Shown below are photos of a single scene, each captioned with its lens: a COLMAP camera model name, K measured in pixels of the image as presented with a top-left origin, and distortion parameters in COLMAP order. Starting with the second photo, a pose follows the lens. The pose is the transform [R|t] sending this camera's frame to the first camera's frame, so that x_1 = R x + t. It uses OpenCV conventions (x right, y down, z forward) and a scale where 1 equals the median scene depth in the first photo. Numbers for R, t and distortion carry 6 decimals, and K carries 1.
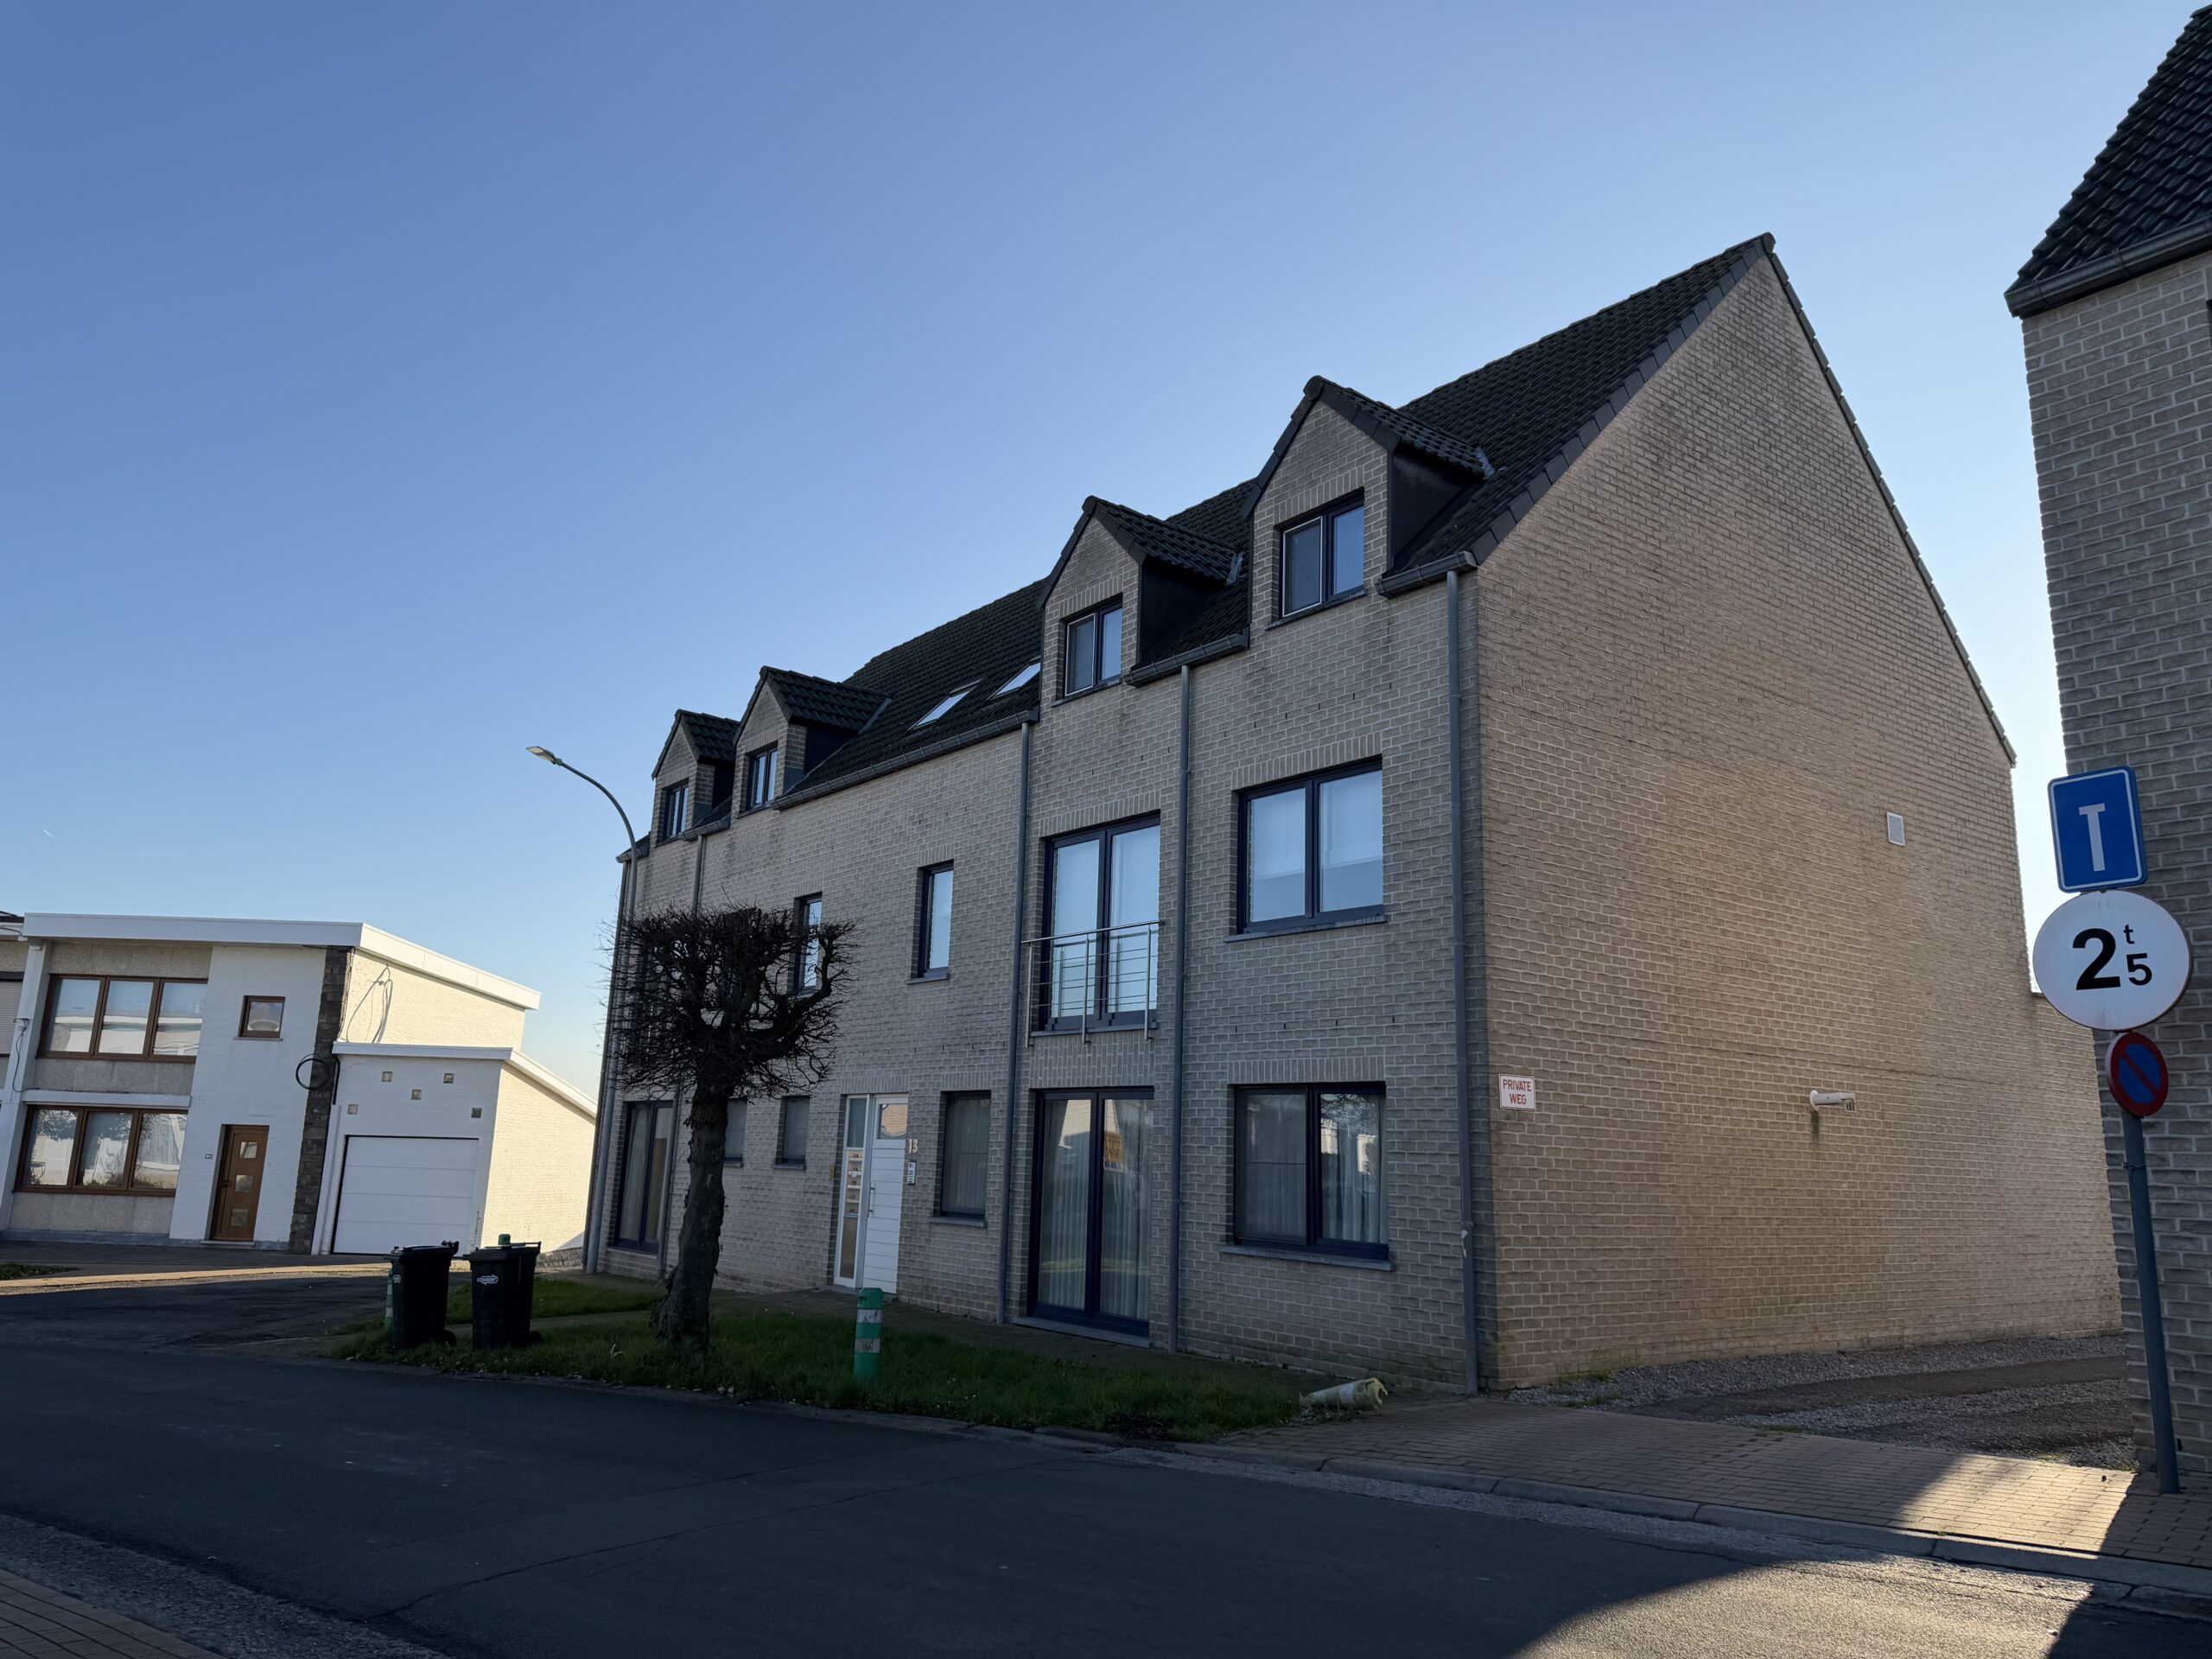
lens RADIAL K [[1554.8, 0, 1150.4], [0, 1554.8, 823.8], [0, 0, 1]] dist [0.137029, -0.232726]
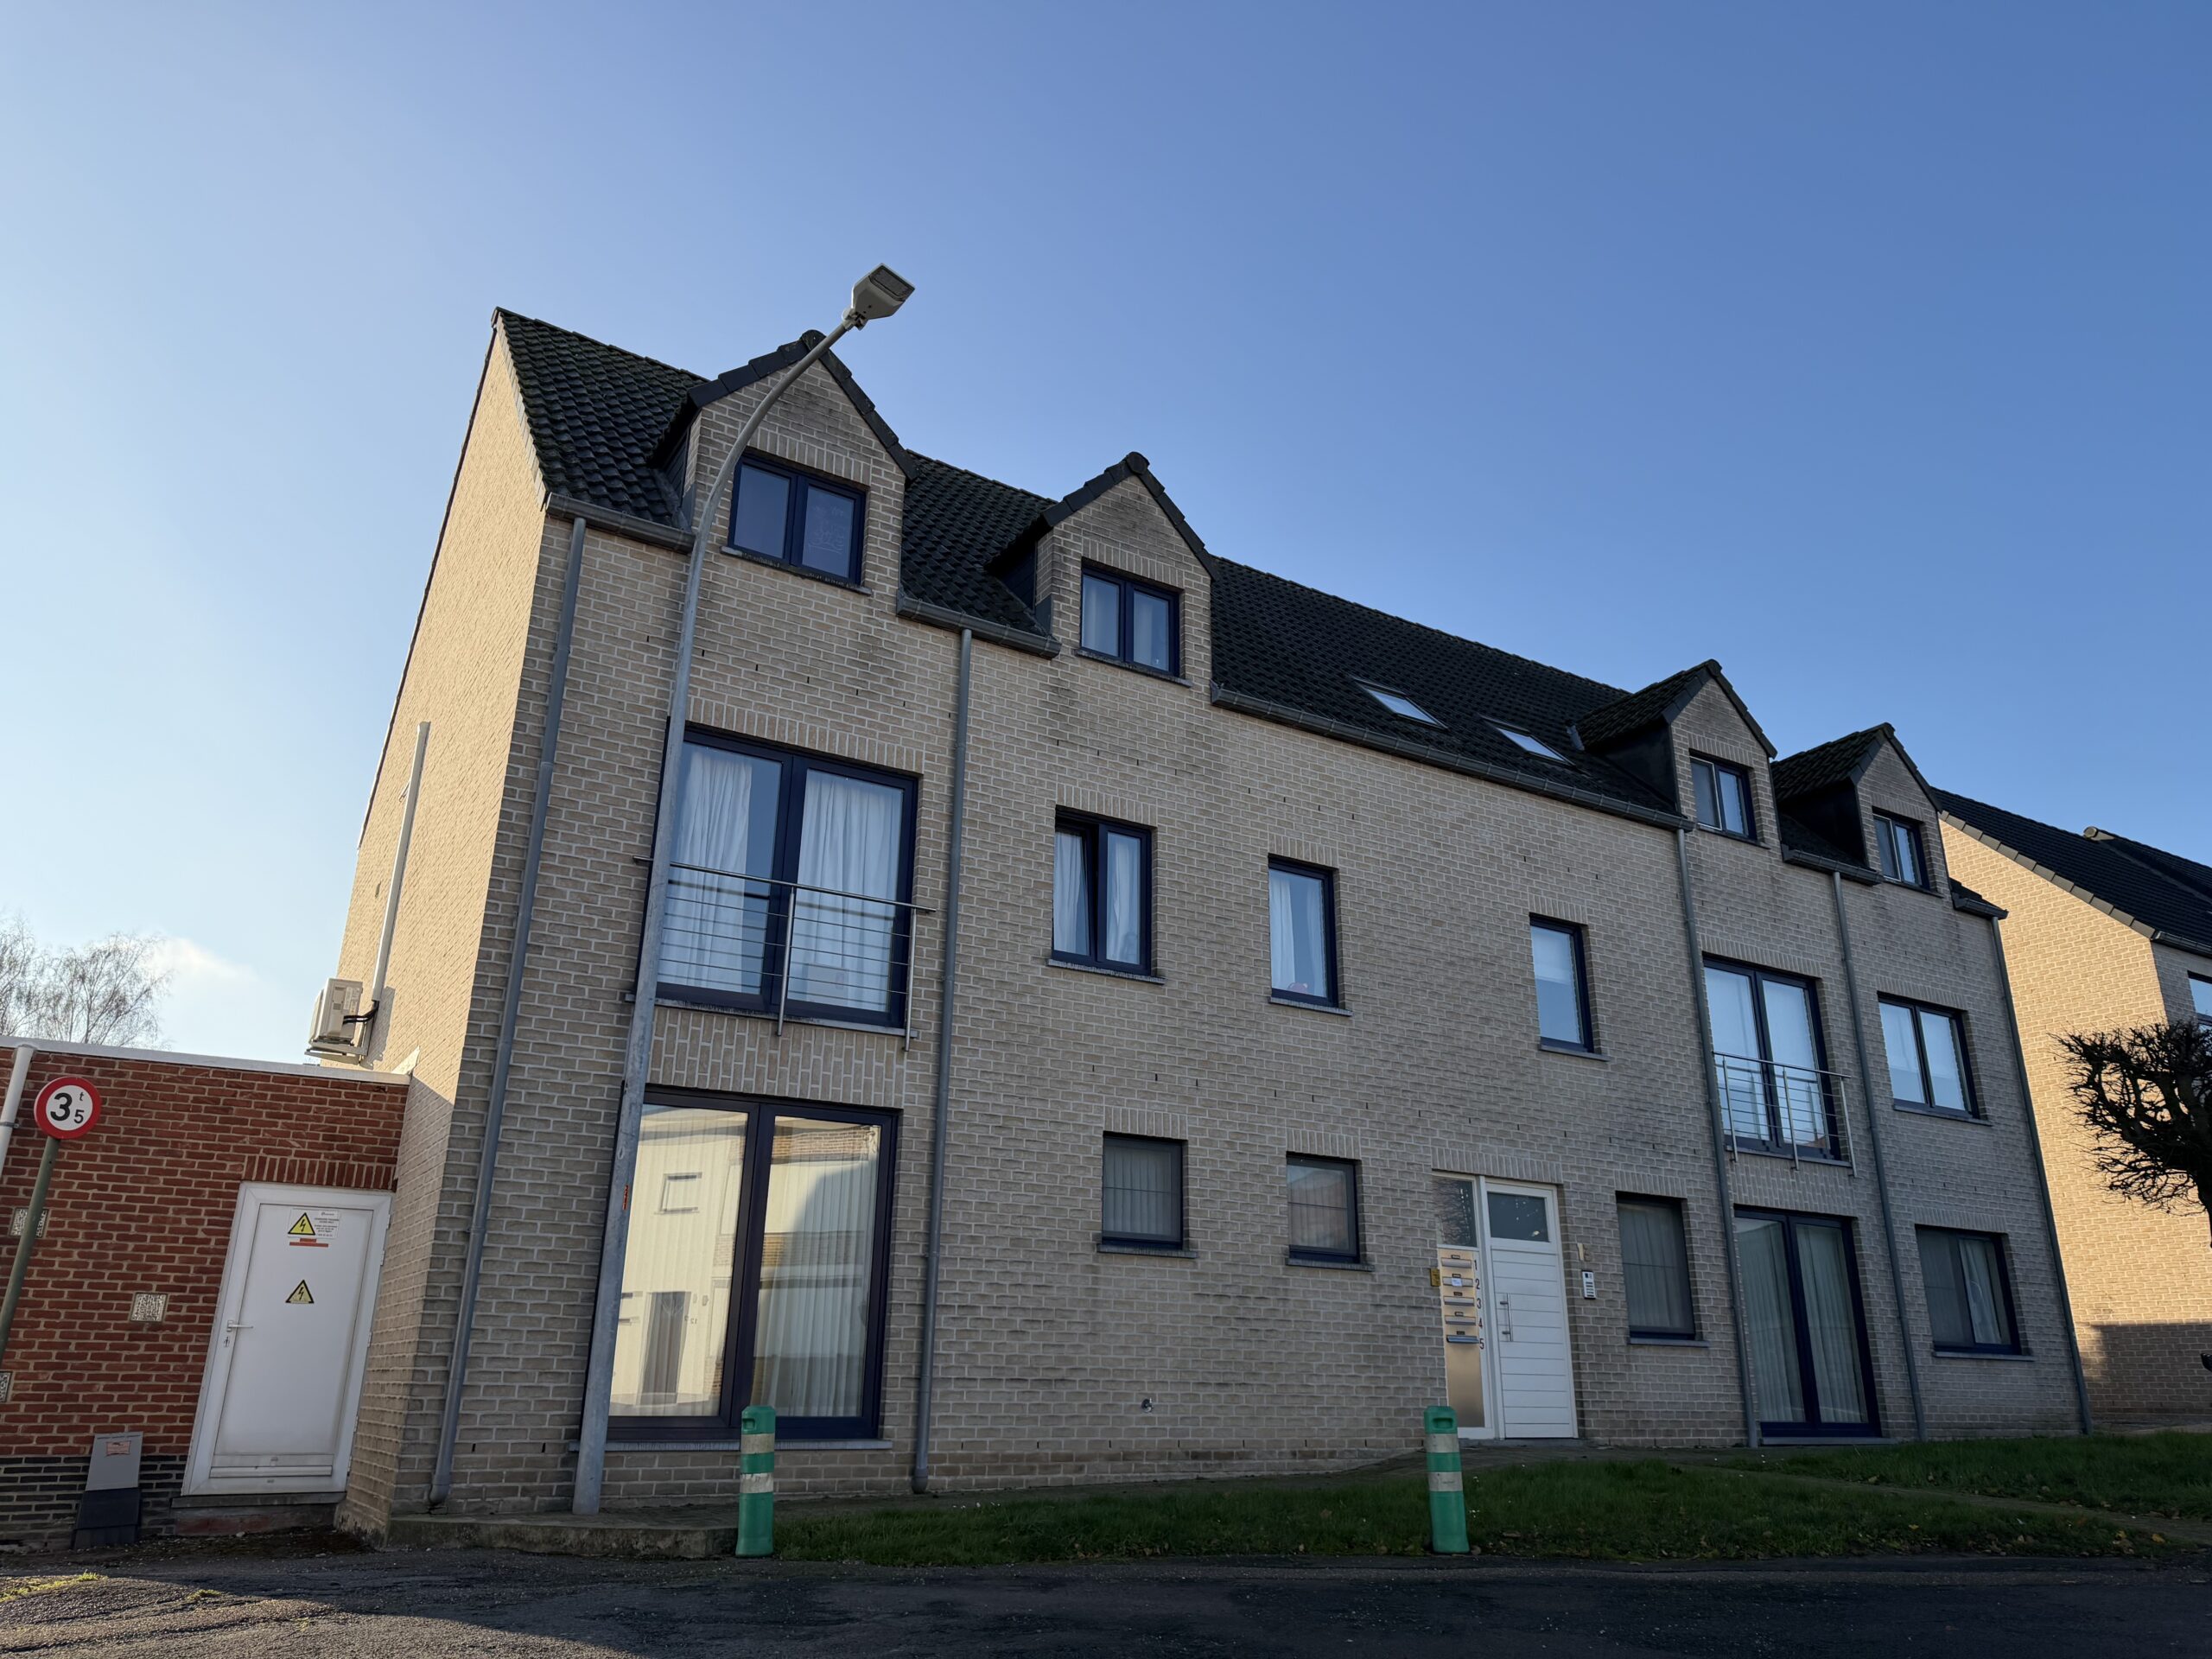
lens RADIAL K [[1550.2, 0, 1103.3], [0, 1550.2, 836.1], [0, 0, 1]] dist [0.066442, -0.096819]
pose [[0.112420, 0.301929, 0.946679, -1.098095], [-0.216753, 0.937227, -0.273174, 0.300366], [-0.969732, -0.174486, 0.170807, 1.224414]]
